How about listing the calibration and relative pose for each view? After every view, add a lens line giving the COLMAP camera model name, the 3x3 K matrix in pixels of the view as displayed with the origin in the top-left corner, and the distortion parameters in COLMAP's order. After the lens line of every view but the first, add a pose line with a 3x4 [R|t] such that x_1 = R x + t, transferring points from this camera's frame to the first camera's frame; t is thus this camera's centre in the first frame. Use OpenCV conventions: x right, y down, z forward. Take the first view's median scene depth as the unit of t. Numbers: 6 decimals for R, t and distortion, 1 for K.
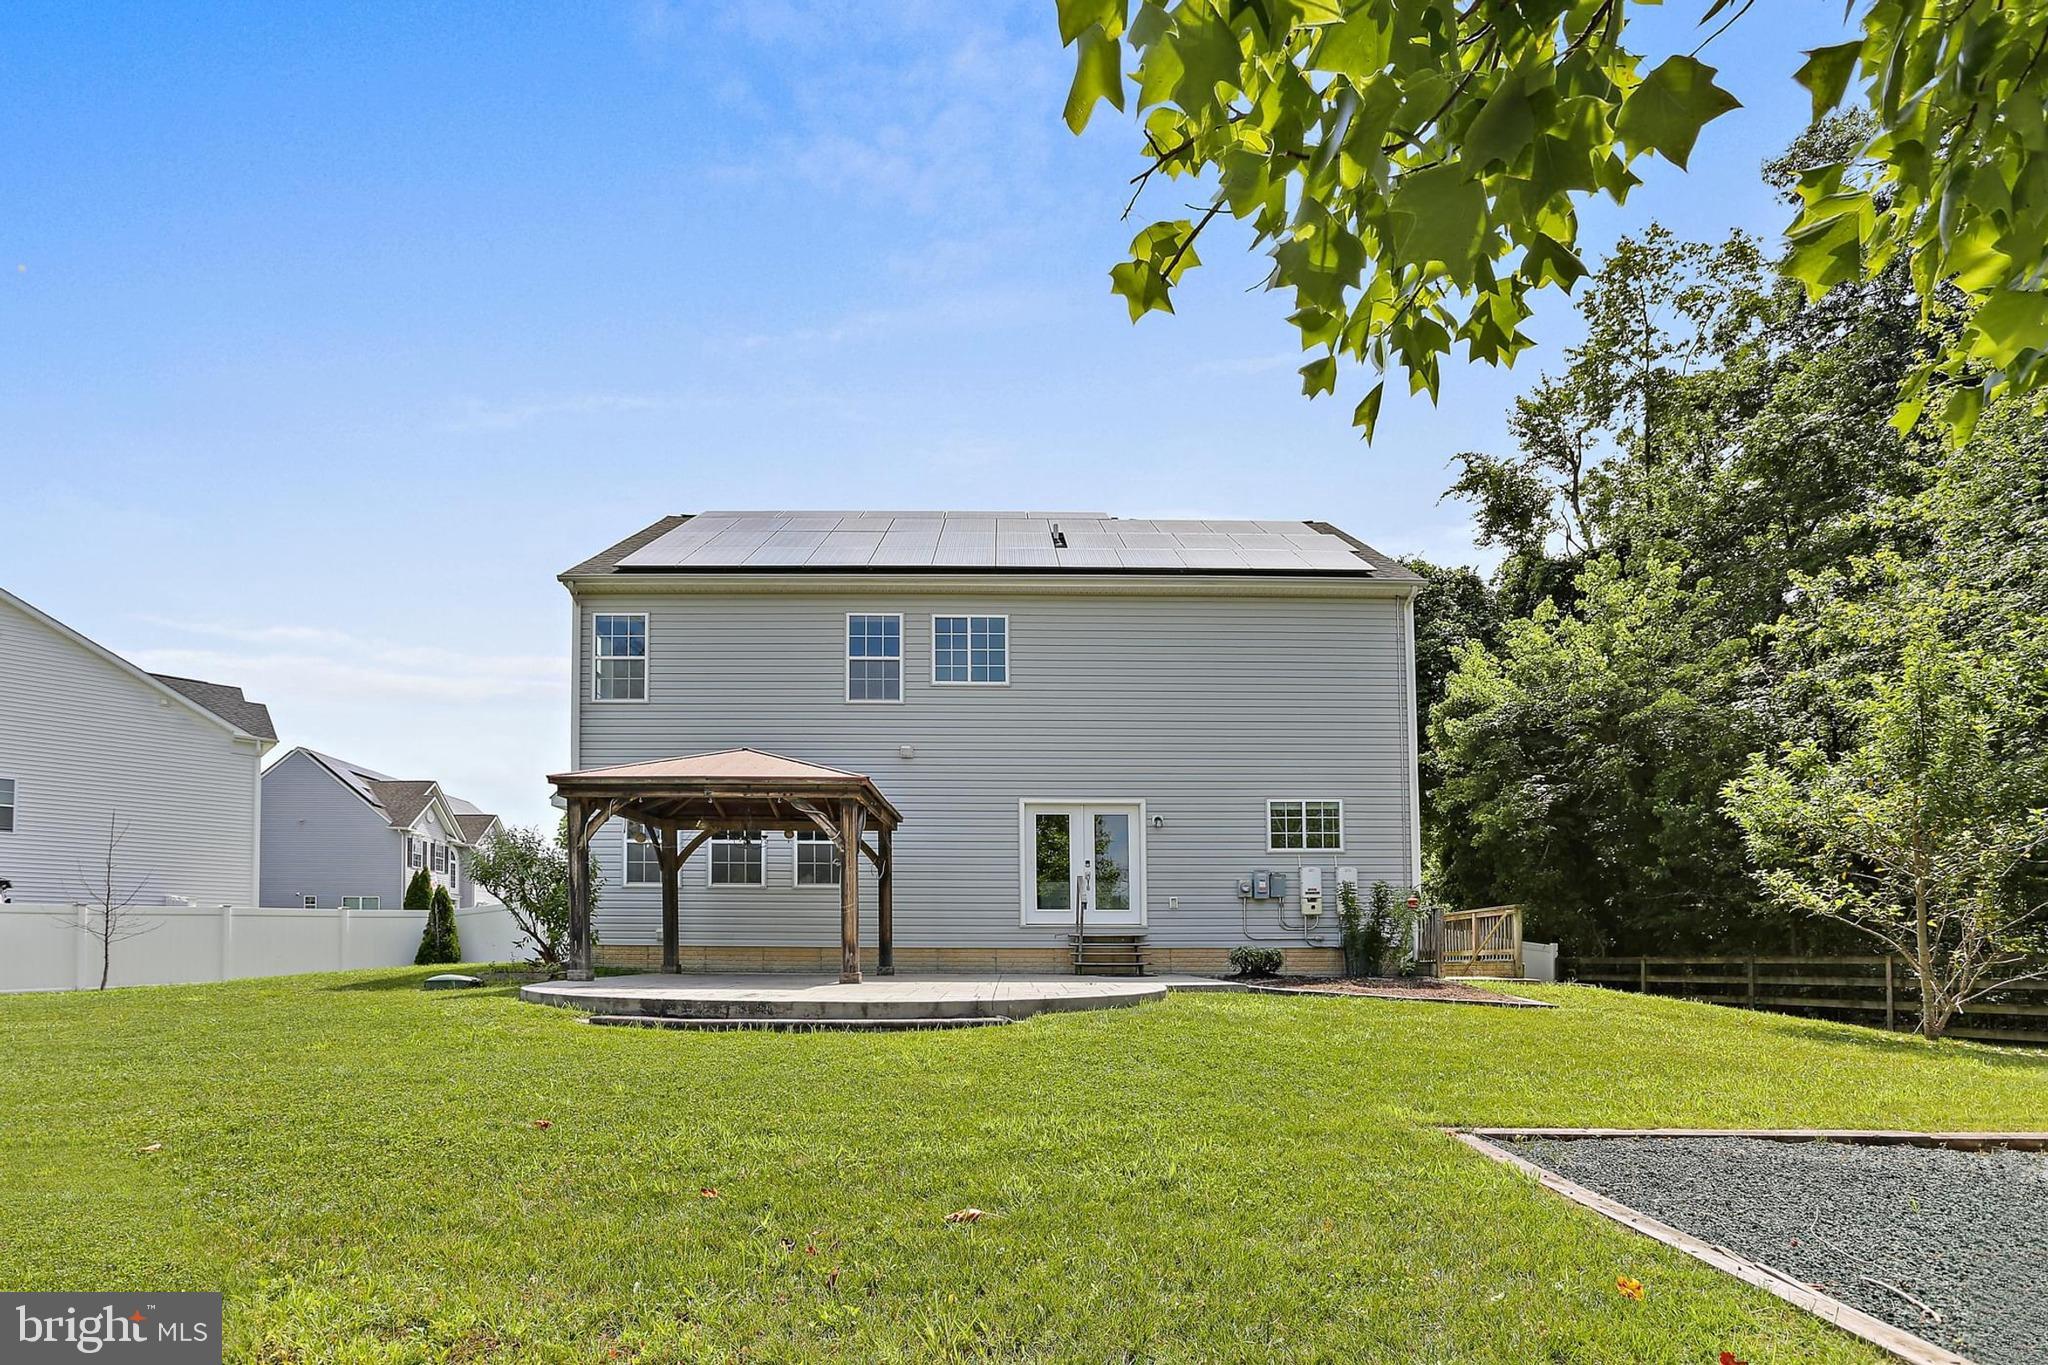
lens RADIAL K [[910.5, 0, 1017.2], [0, 910.5, 712.5], [0, 0, 1]] dist [0.000705, -0.000061]
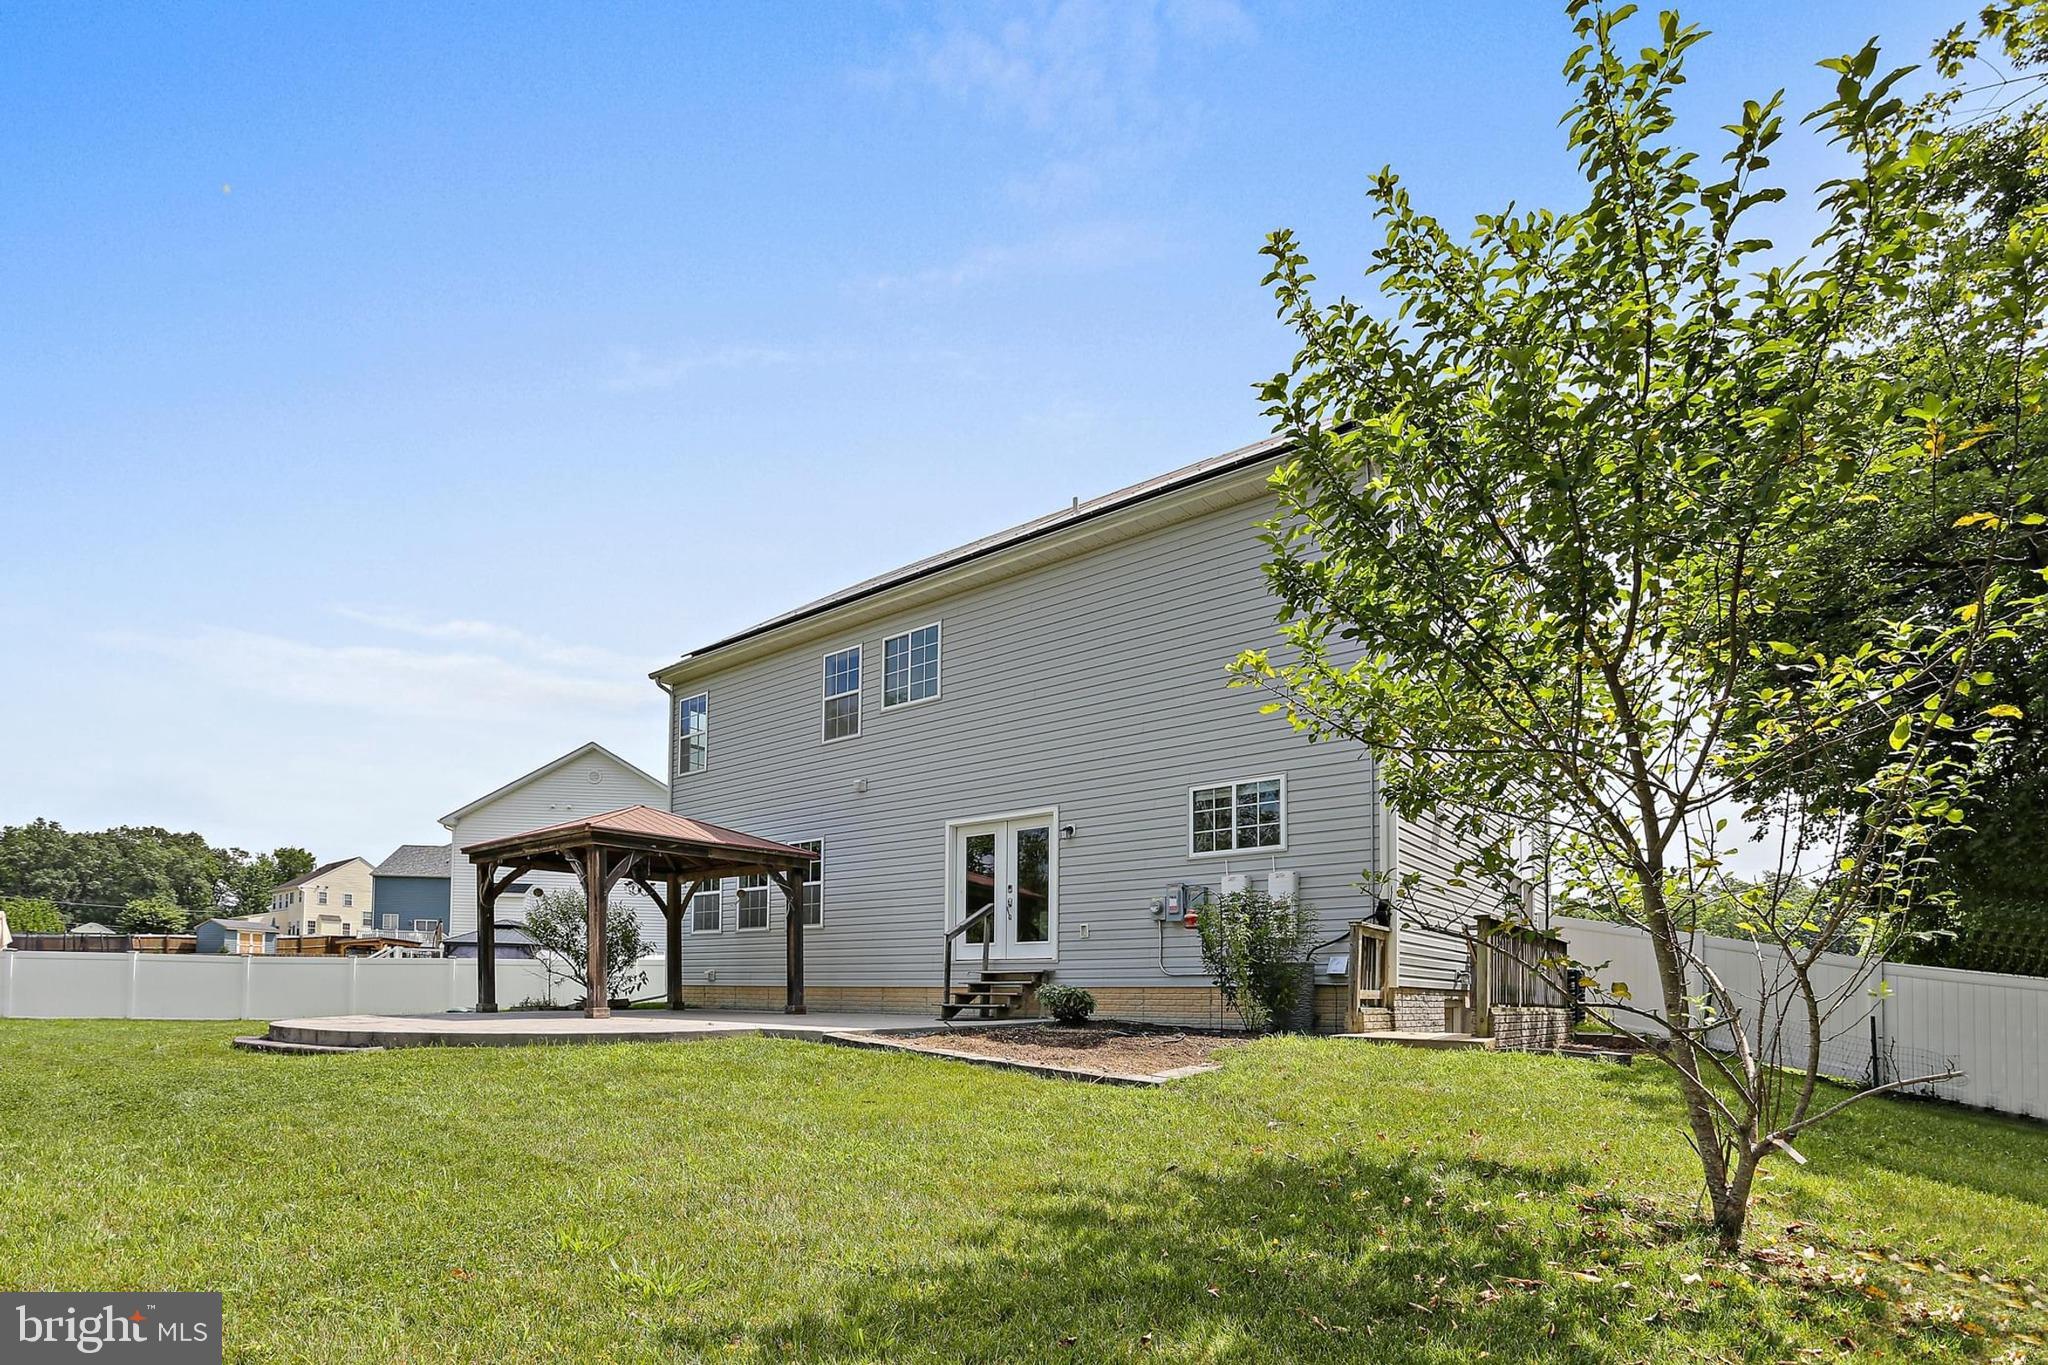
lens RADIAL K [[1023.6, 0, 1016.7], [0, 1023.6, 710.9], [0, 0, 1]] dist [-0.001364, -0.000192]
pose [[0.752756, -0.170311, -0.635888, 0.723969], [0.175488, 0.982915, -0.055515, 0.055151], [0.634478, -0.069802, 0.769782, 0.266774]]
